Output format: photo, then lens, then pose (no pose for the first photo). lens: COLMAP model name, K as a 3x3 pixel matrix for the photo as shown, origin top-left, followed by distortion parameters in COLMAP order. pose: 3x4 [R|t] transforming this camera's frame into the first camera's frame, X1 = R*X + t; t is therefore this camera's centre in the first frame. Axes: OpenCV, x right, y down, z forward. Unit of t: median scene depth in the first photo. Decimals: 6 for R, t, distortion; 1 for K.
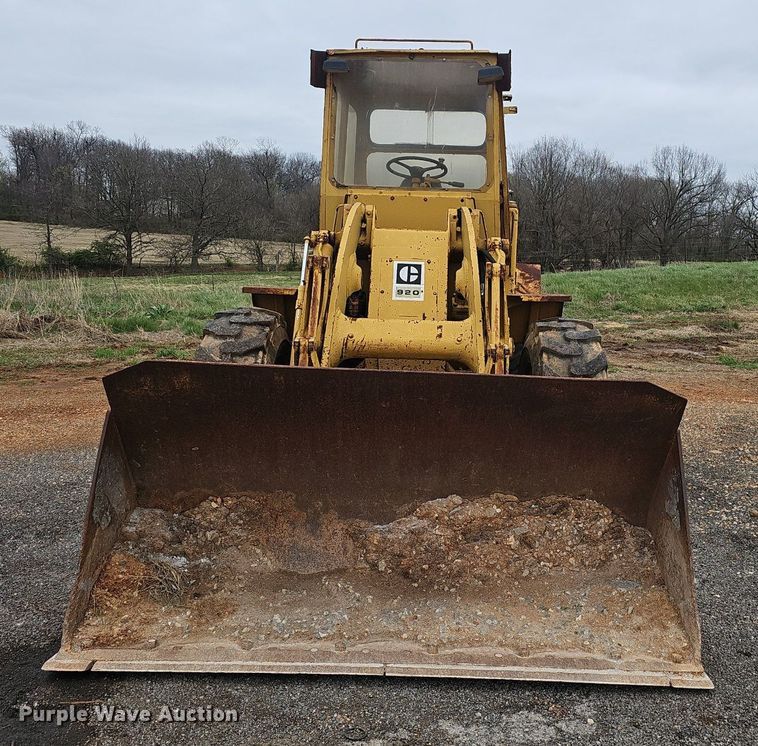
lens RADIAL K [[825.7, 0, 492.6], [0, 825.7, 347.0], [0, 0, 1]] dist [0.019122, -0.012948]
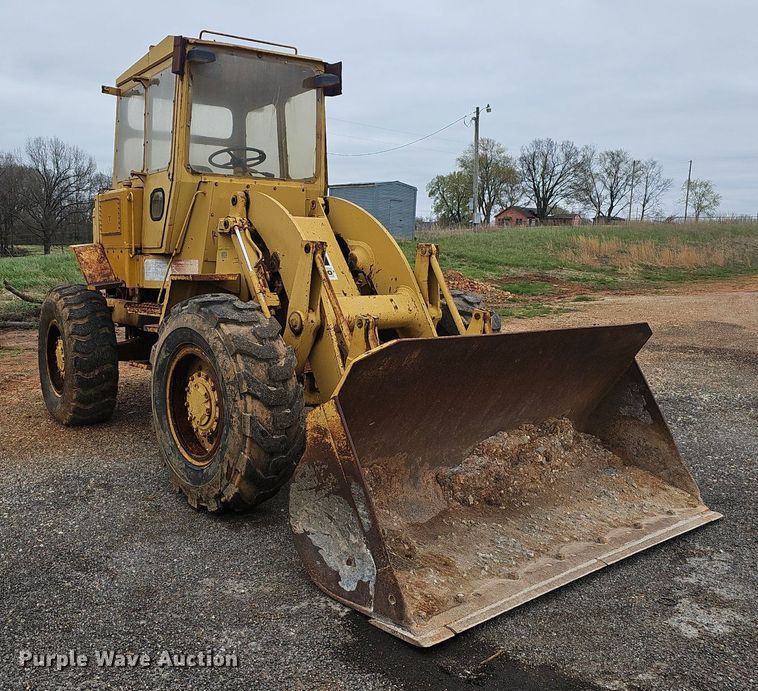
lens RADIAL K [[714.3, 0, 376.2], [0, 714.3, 328.3], [0, 0, 1]] dist [-0.006447, 0.001401]
pose [[0.809480, -0.088004, 0.580515, -0.805823], [0.079871, 0.996018, 0.039619, -0.031864], [-0.581690, 0.014295, 0.813285, 0.238687]]
